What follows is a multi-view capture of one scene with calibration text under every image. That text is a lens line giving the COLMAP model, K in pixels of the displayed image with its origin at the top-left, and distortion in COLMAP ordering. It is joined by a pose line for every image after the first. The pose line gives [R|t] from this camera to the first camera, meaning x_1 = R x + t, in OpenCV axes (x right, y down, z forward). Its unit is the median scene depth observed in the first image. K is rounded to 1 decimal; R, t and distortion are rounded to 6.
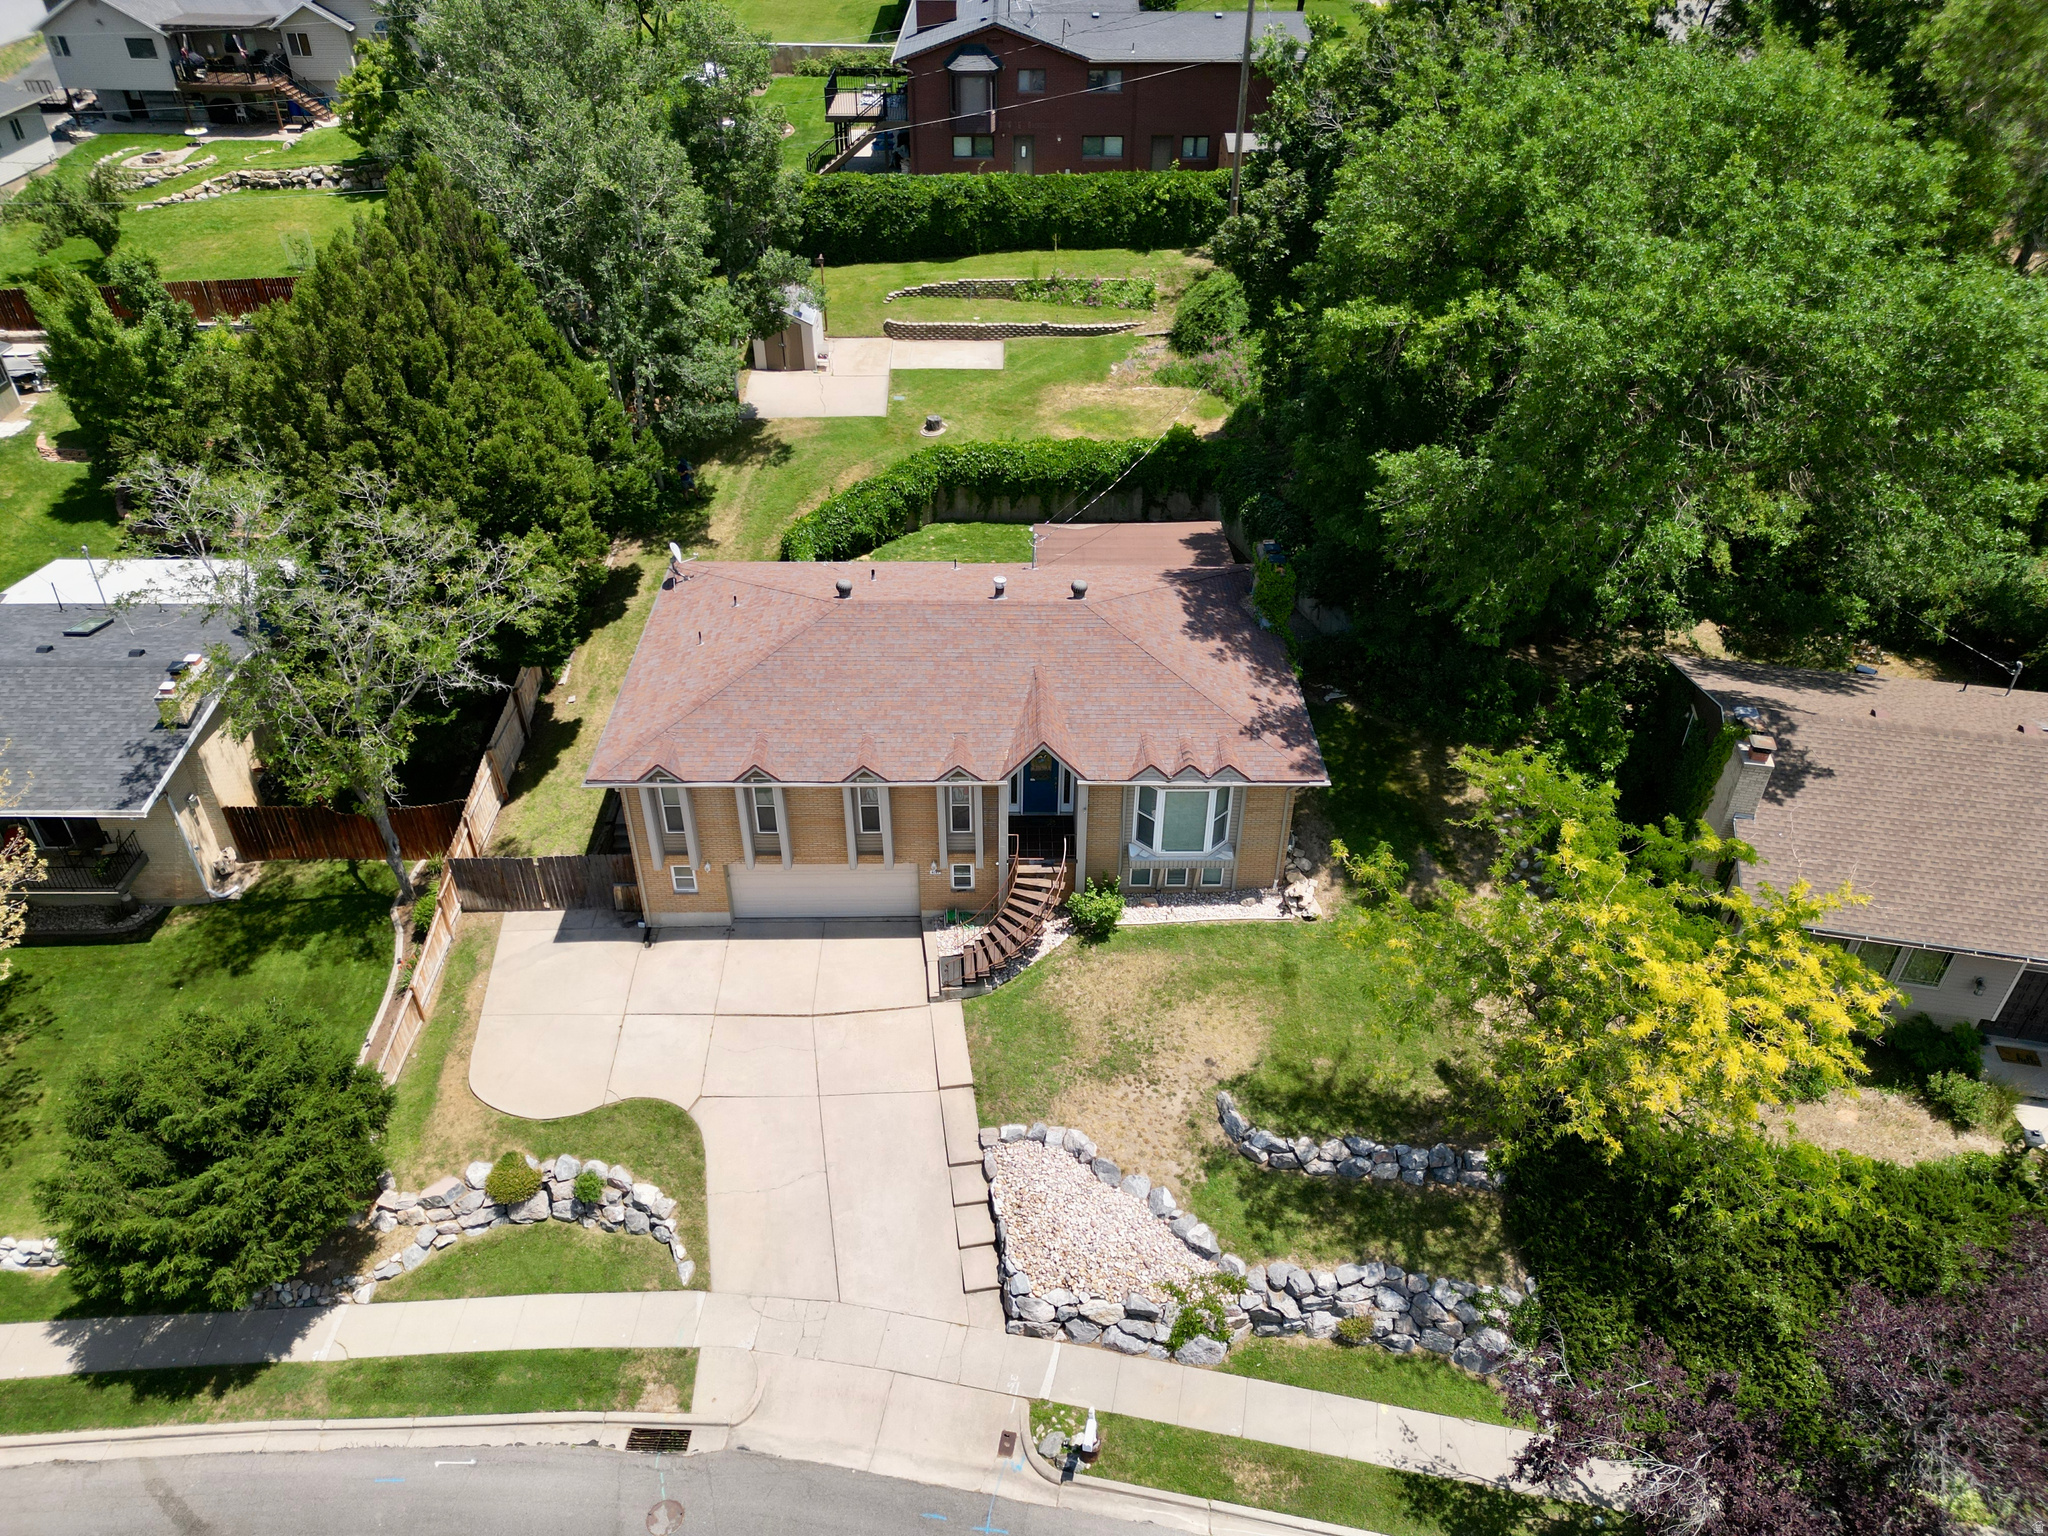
lens RADIAL K [[1487.6, 0, 1019.5], [0, 1487.6, 712.7], [0, 0, 1]] dist [0.043117, -0.037622]
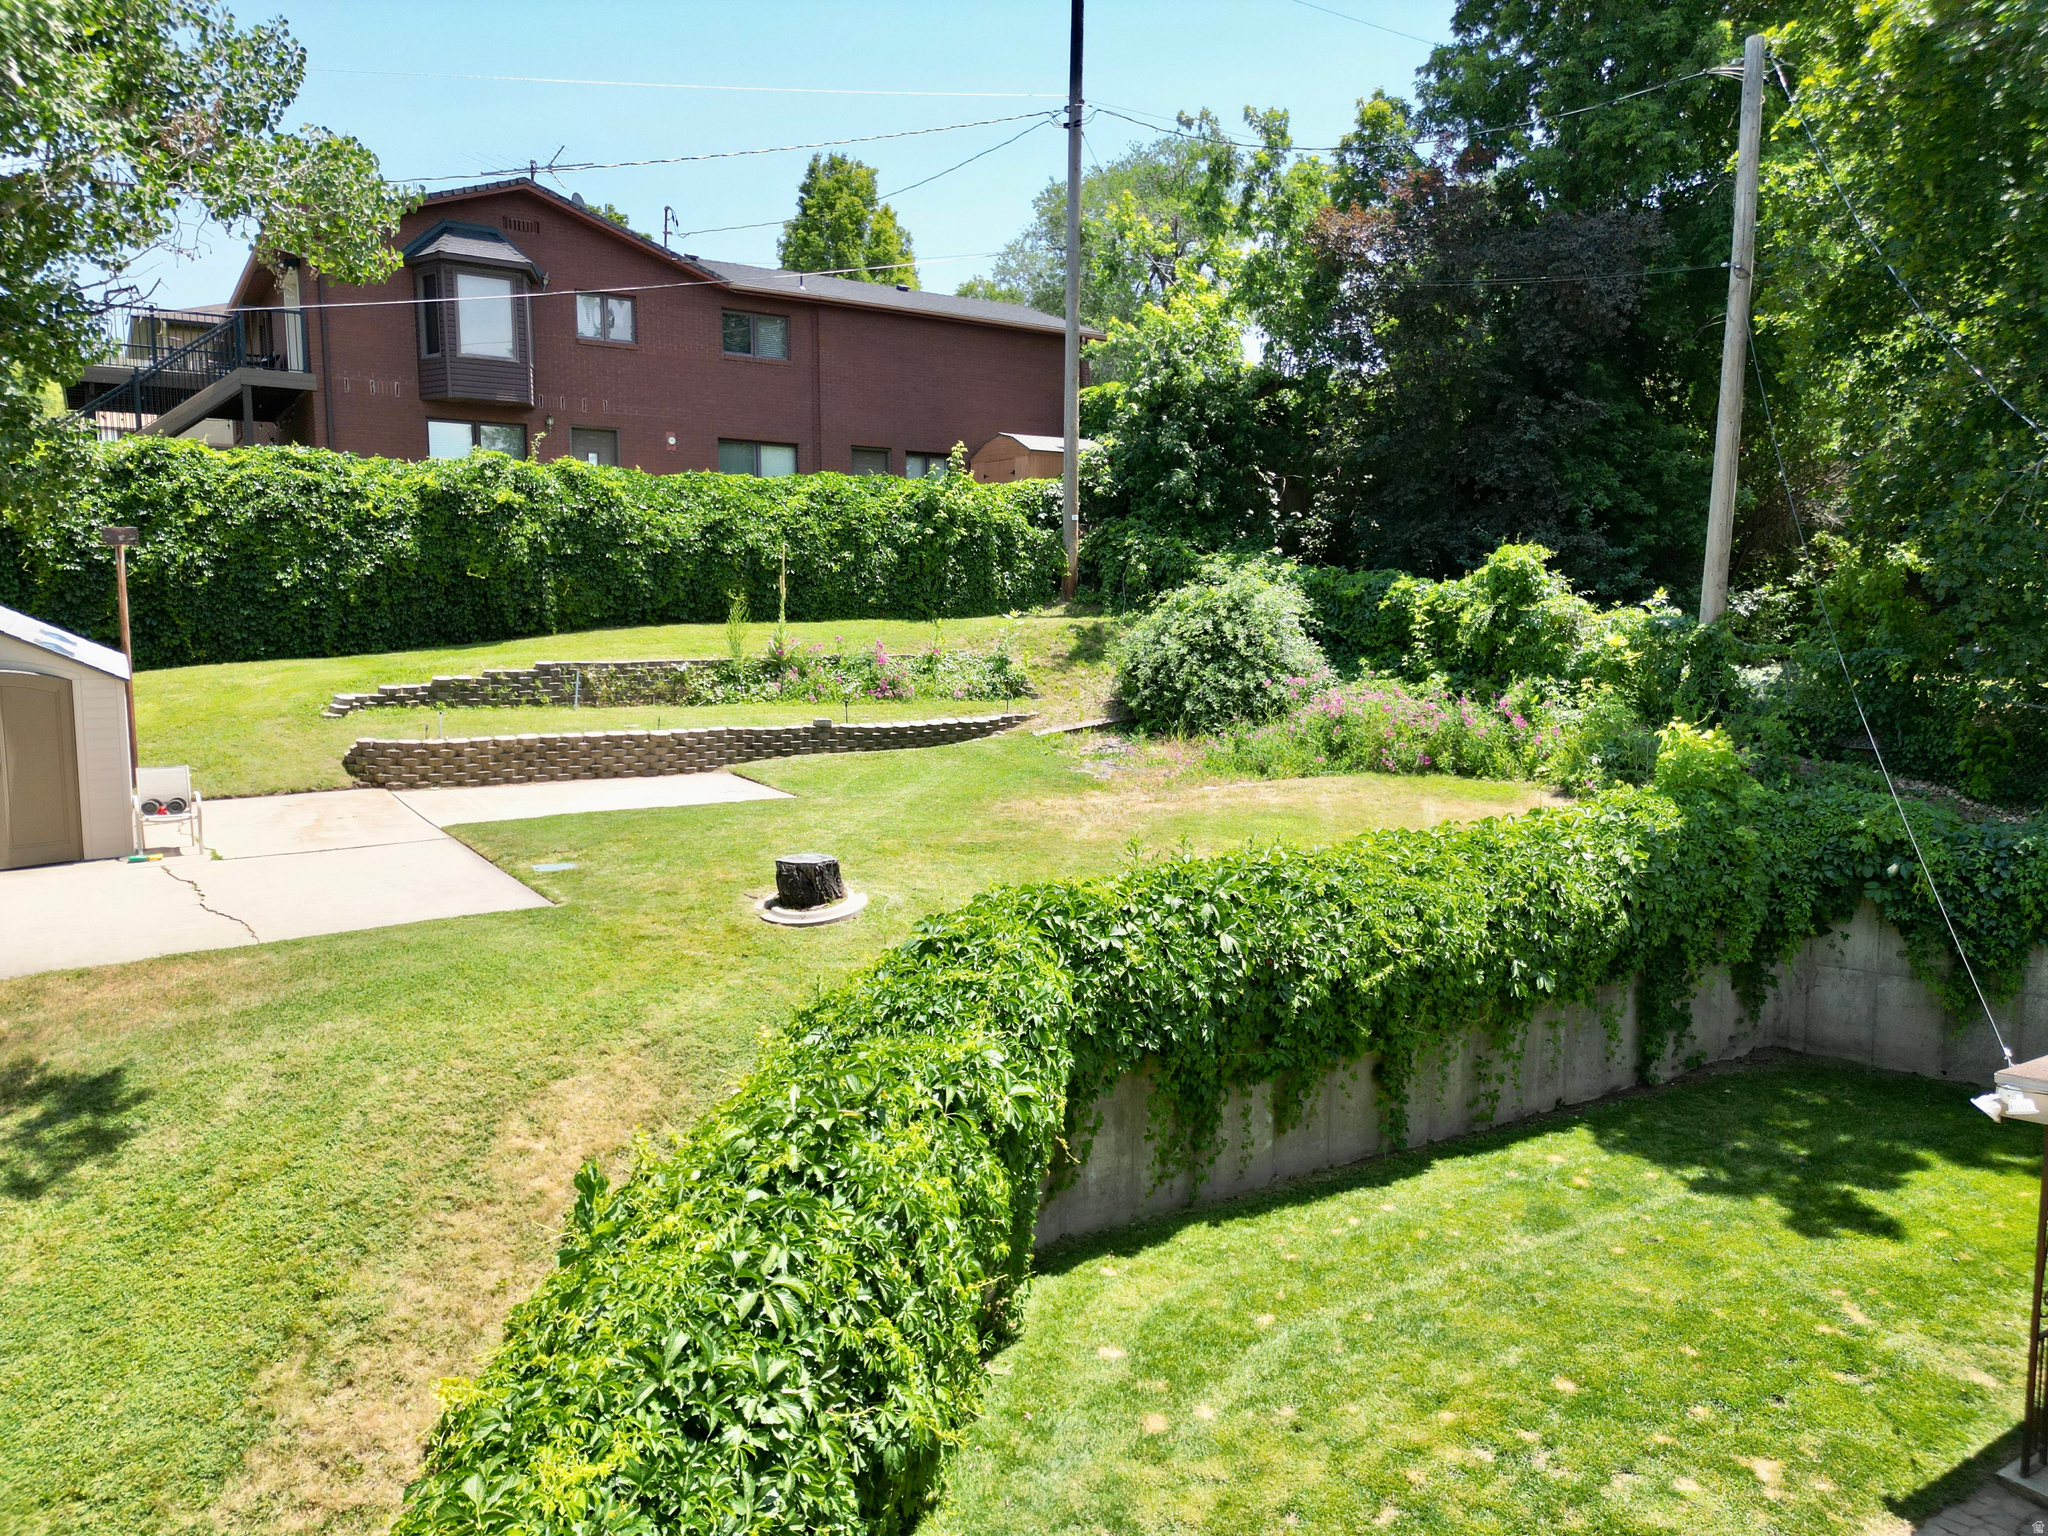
lens RADIAL K [[1438.3, 0, 1019.6], [0, 1438.3, 769.6], [0, 0, 1]] dist [0.051697, -0.046726]
pose [[0.850849, -0.057055, 0.522304, -0.250659], [0.289251, 0.880748, -0.374989, -0.186858], [-0.438623, 0.470136, 0.765887, 1.332976]]
